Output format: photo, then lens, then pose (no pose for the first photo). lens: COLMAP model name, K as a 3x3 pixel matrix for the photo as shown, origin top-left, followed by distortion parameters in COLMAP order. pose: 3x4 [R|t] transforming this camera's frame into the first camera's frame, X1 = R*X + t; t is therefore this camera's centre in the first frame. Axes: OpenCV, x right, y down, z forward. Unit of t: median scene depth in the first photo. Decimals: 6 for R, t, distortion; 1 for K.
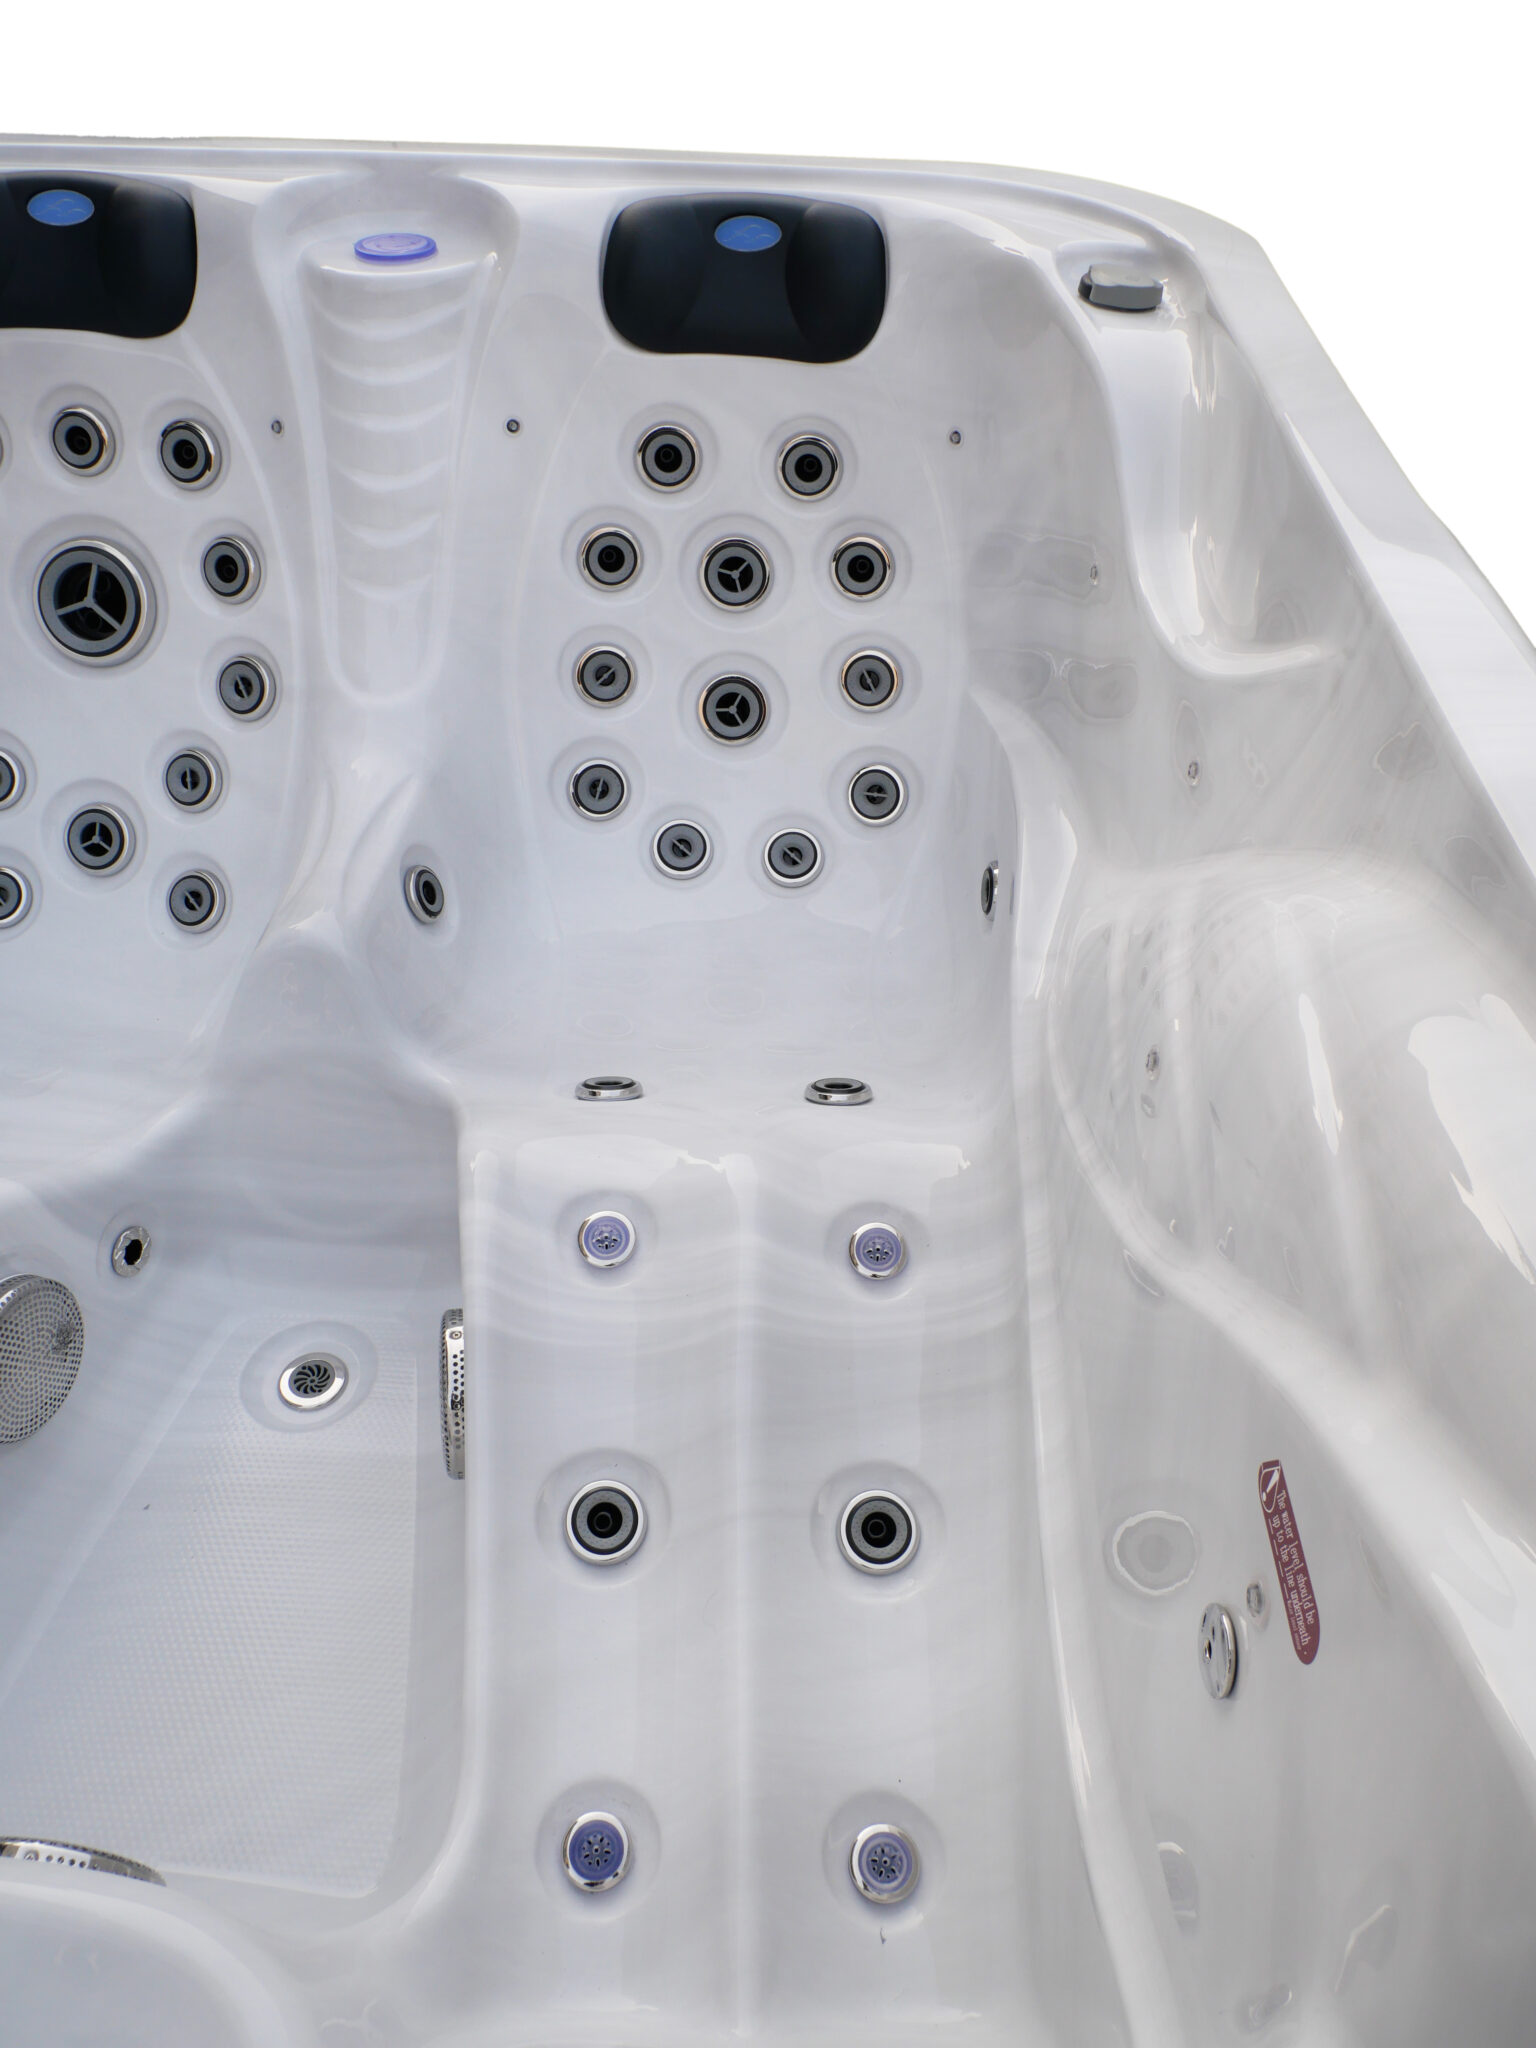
lens RADIAL K [[1491.8, 0, 768.0], [0, 1491.8, 1024.0], [0, 0, 1]] dist [-0.049433, 0.001103]
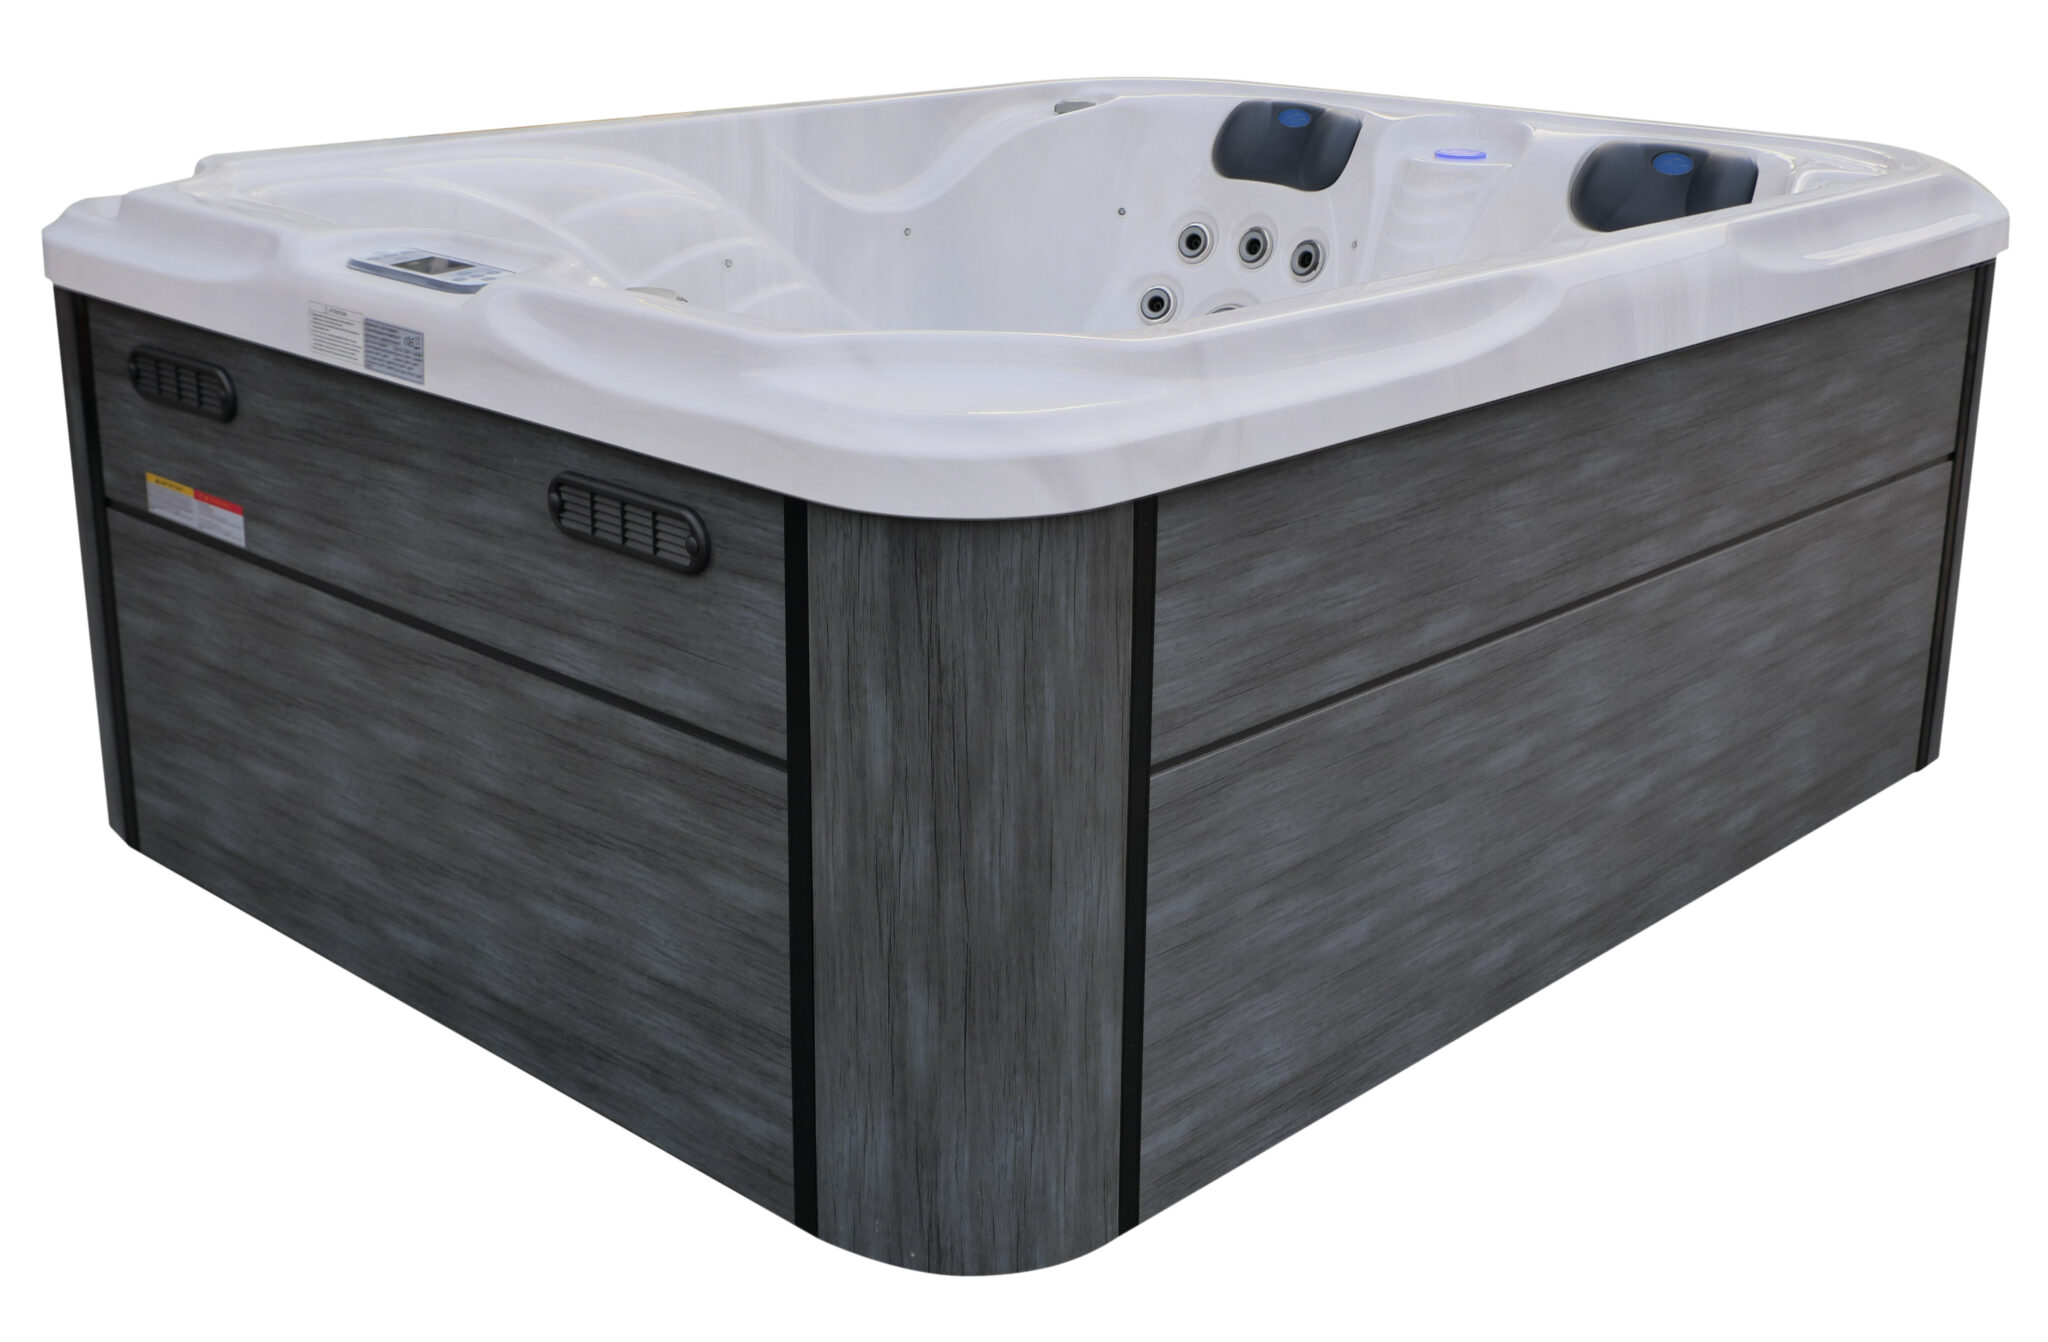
lens RADIAL K [[2479.9, 0, 1020.4], [0, 2479.9, 519.9], [0, 0, 1]] dist [-0.020253, 0.385513]
pose [[0.759373, 0.158535, -0.631046, 1.063568], [-0.440443, 0.839119, -0.319201, 0.806046], [0.478918, 0.520332, 0.707030, -0.848046]]
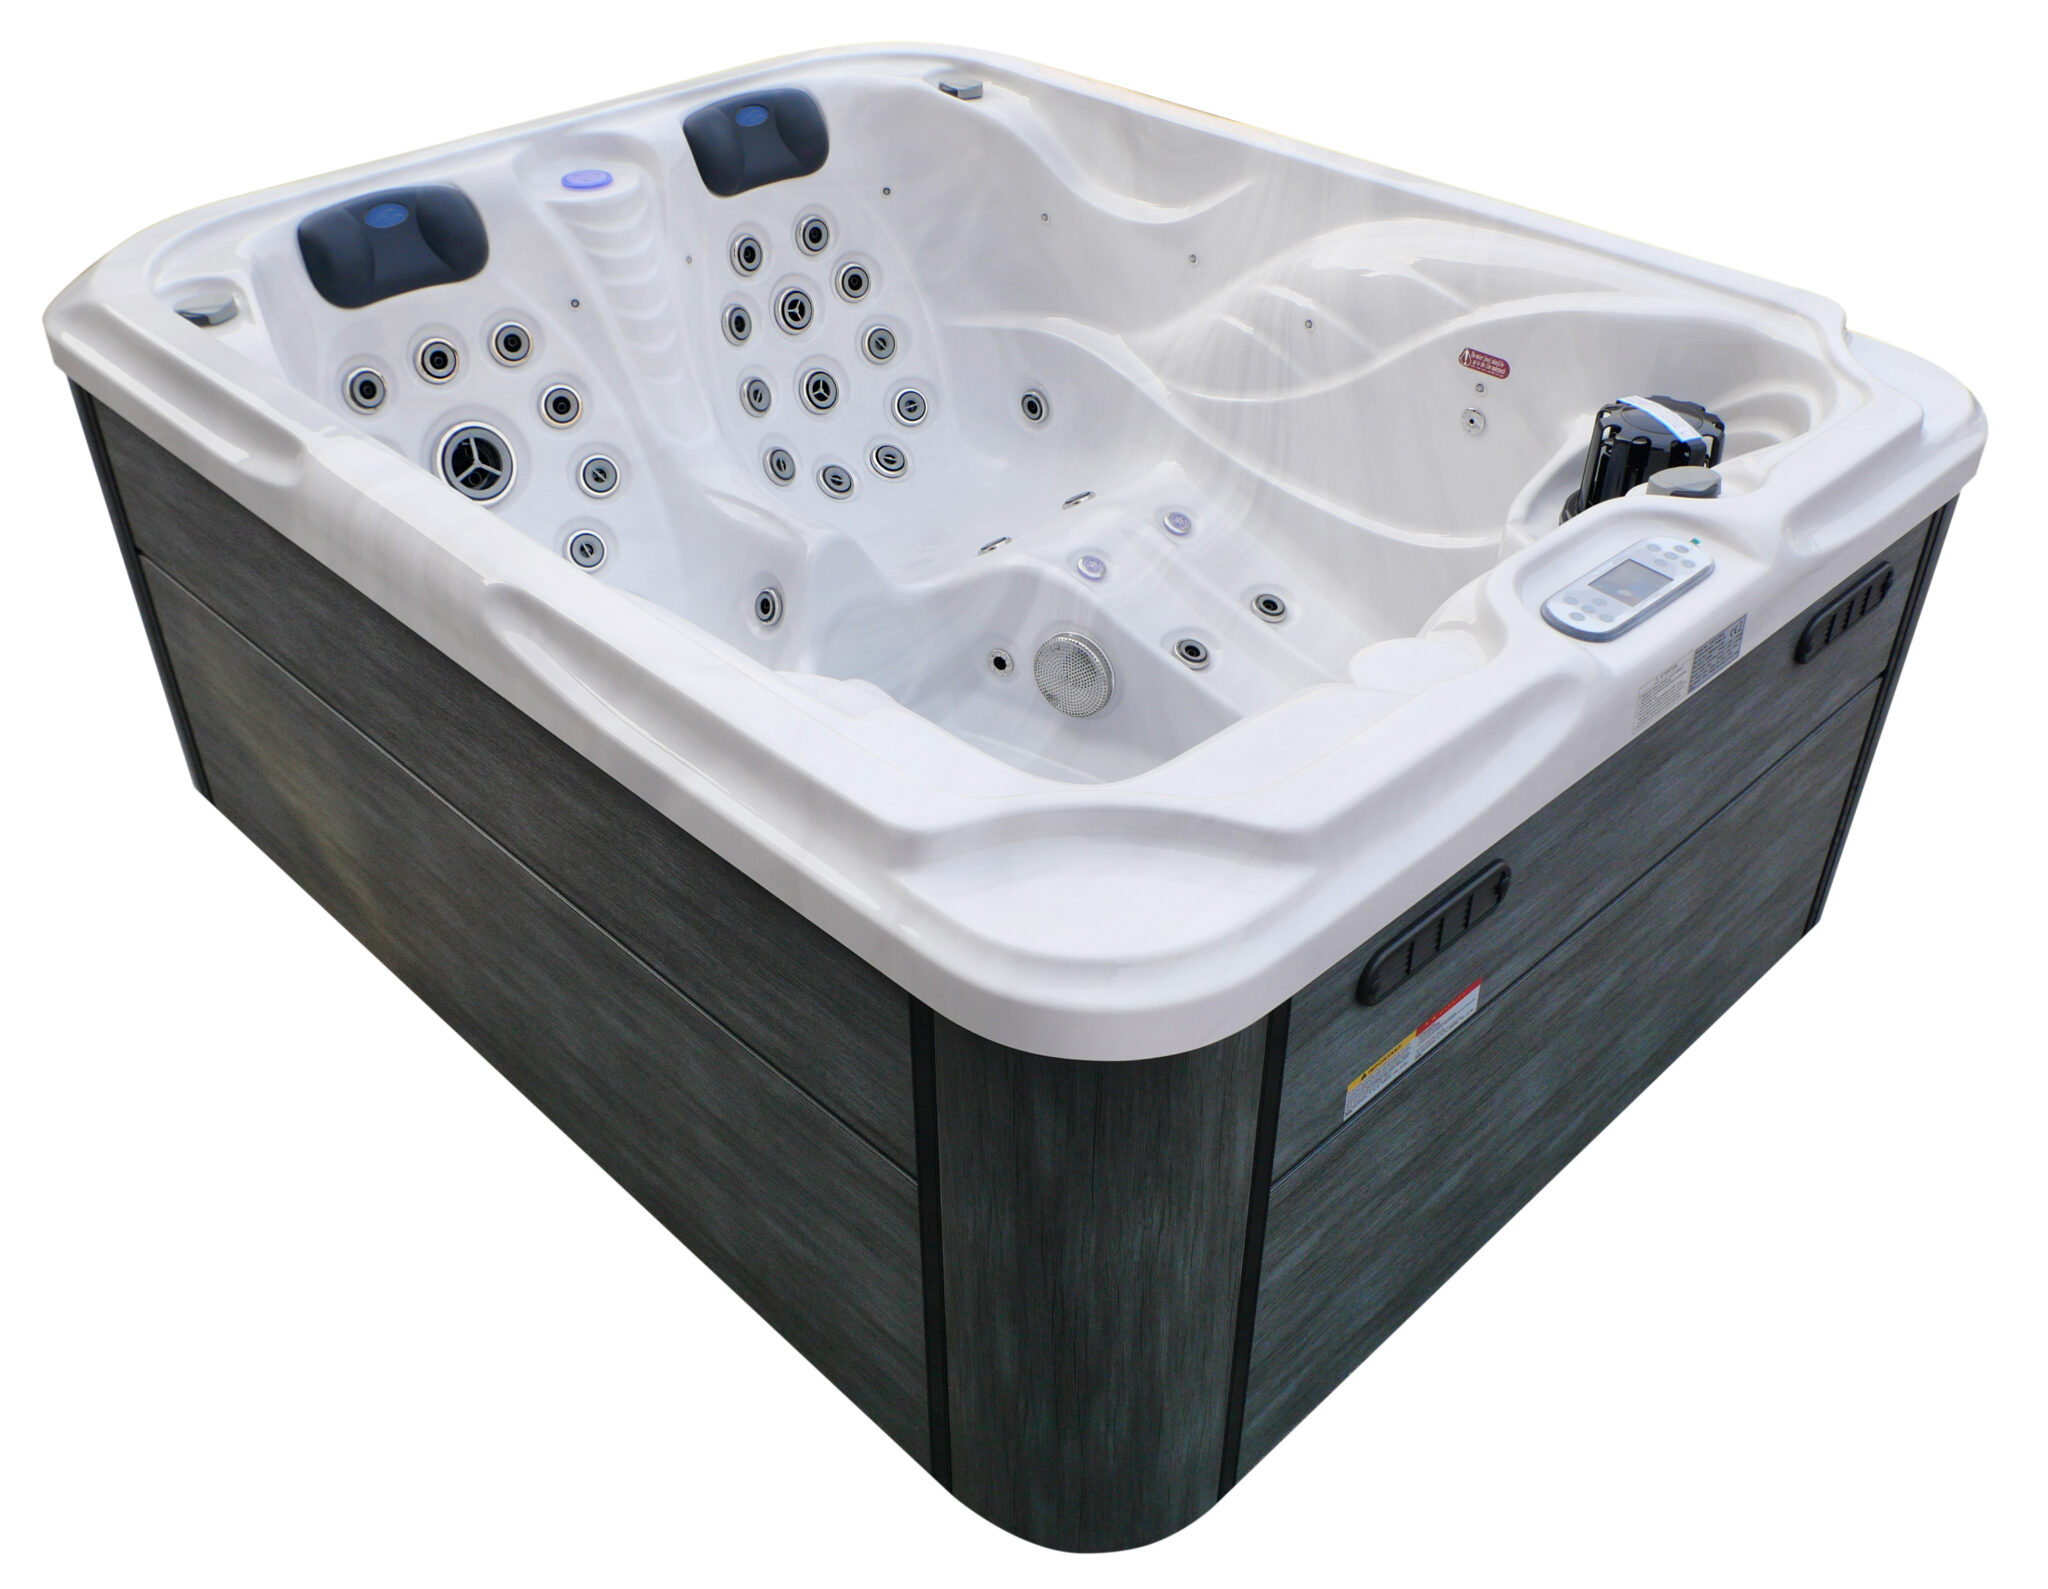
lens RADIAL K [[2004.9, 0, 1032.7], [0, 2004.9, 729.2], [0, 0, 1]] dist [-0.013705, -0.006418]
pose [[0.677319, -0.437760, 0.591274, -1.401002], [0.513111, 0.857048, 0.046748, 0.124582], [-0.527215, 0.271726, 0.805115, -0.807090]]
